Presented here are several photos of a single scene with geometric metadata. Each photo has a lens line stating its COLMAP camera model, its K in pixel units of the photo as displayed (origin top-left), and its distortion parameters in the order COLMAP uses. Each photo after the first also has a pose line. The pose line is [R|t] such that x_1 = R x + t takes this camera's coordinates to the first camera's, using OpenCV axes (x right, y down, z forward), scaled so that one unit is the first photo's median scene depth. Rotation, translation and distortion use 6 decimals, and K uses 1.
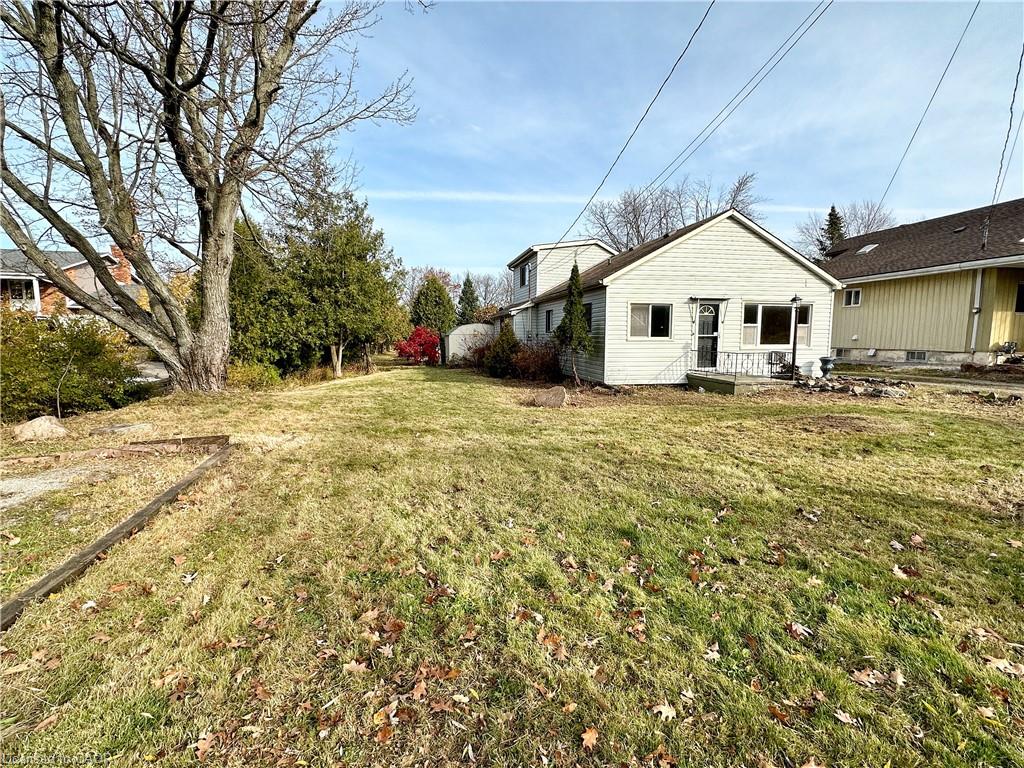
lens RADIAL K [[476.8, 0, 487.4], [0, 476.8, 386.4], [0, 0, 1]] dist [-0.002657, -0.000066]
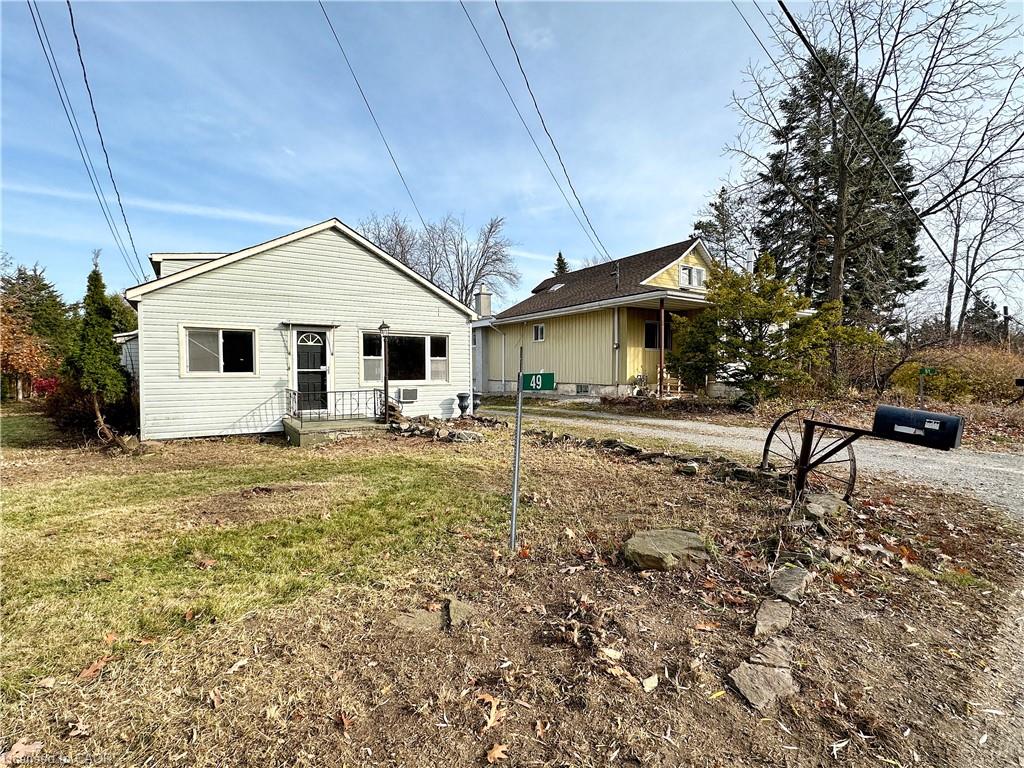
lens RADIAL K [[476.8, 0, 509.1], [0, 476.8, 383.6], [0, 0, 1]] dist [-0.002657, -0.000066]
pose [[0.923904, -0.013243, 0.382396, 0.458174], [0.042963, 0.996671, -0.069285, -0.013999], [-0.380205, 0.080442, 0.921397, 0.132623]]
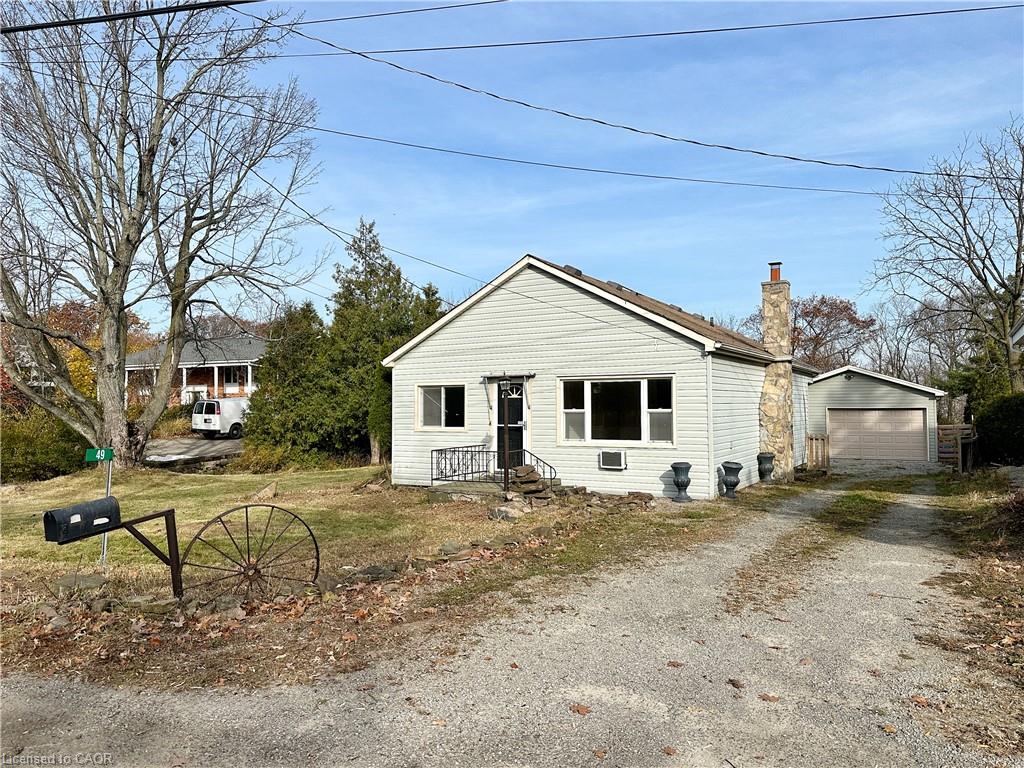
lens RADIAL K [[743.5, 0, 511.2], [0, 743.5, 378.4], [0, 0, 1]] dist [0.050587, 0.001455]
pose [[0.740669, -0.031854, -0.671115, 1.224159], [-0.066270, 0.990541, -0.120154, -0.040876], [0.668594, 0.133469, 0.731552, 0.152844]]
